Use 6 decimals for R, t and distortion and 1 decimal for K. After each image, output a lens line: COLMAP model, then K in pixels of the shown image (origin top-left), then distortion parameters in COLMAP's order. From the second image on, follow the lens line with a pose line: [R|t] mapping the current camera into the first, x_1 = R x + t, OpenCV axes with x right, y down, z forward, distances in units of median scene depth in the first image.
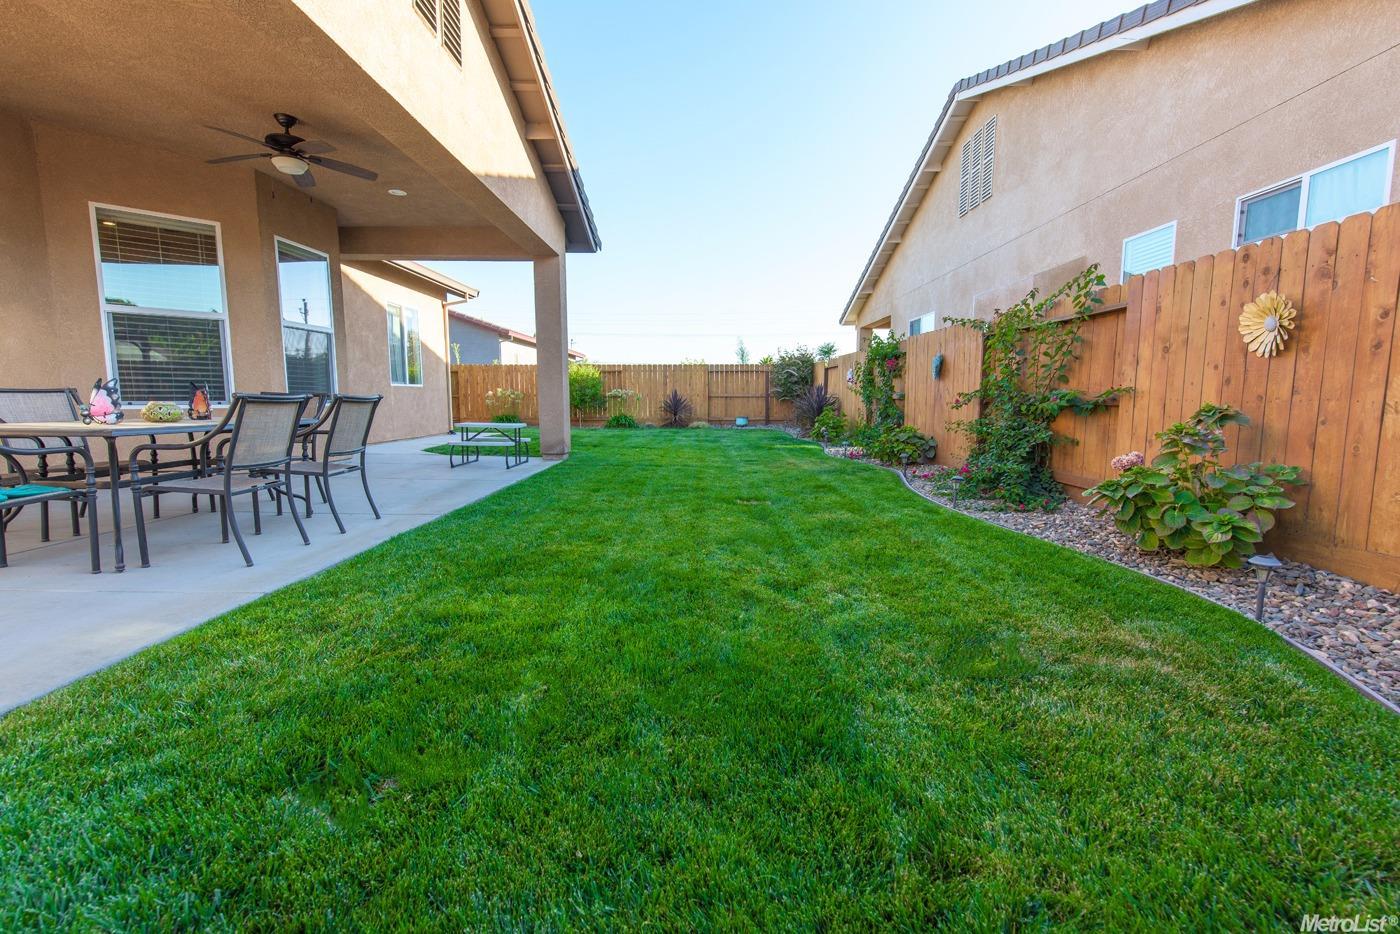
lens RADIAL K [[606.2, 0, 699.4], [0, 606.2, 464.6], [0, 0, 1]] dist [0.001736, 0.000186]
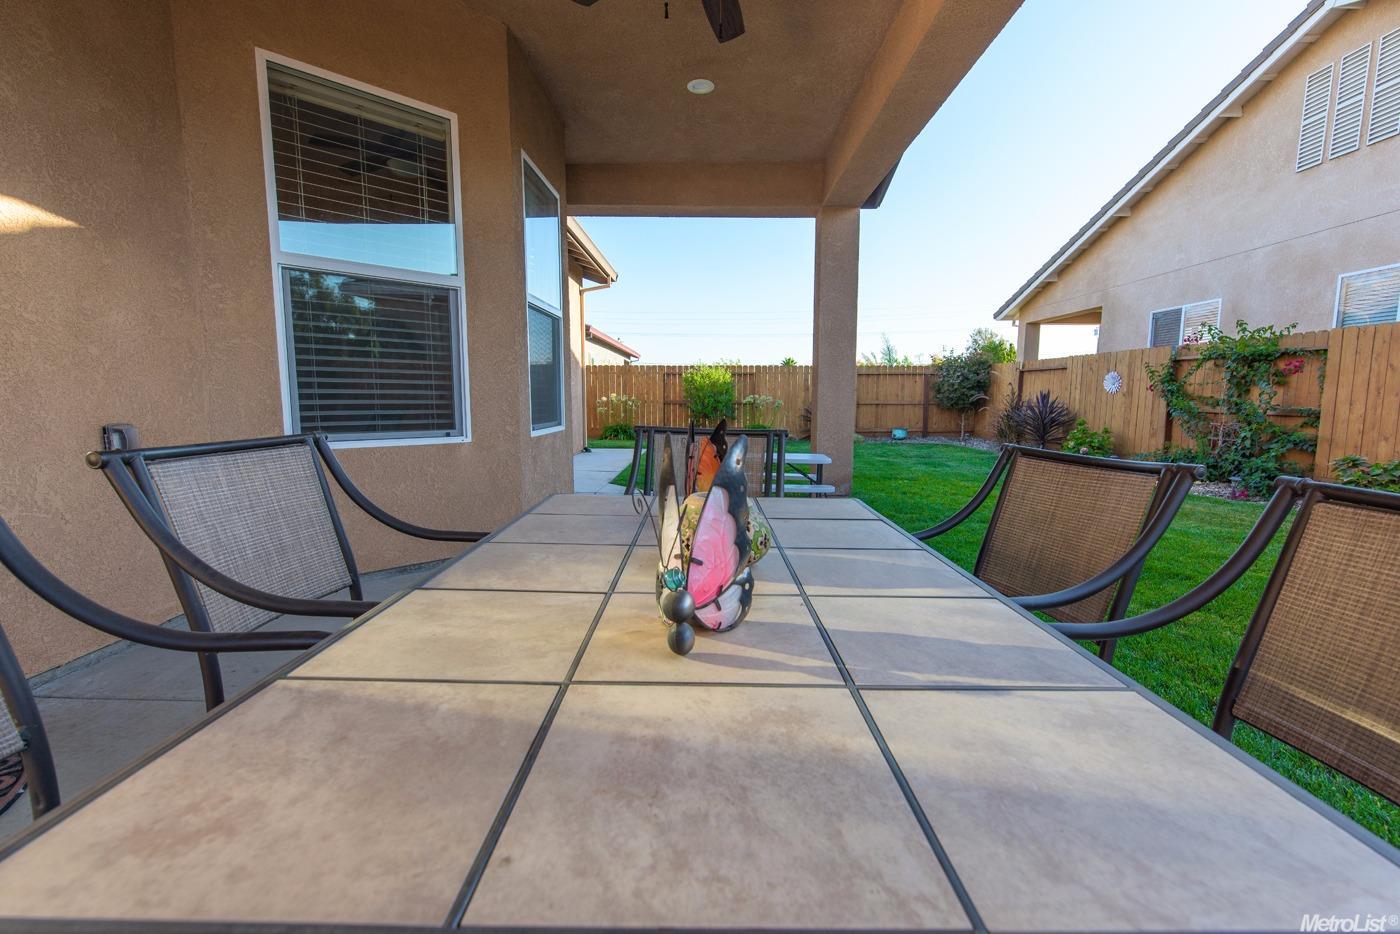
lens RADIAL K [[606.2, 0, 702.1], [0, 606.2, 465.1], [0, 0, 1]] dist [0.001736, 0.000186]
pose [[0.999982, 0.003372, -0.004921, -0.201814], [-0.003371, 0.999994, 0.000334, -0.026926], [0.004923, -0.000318, 0.999988, 0.158250]]
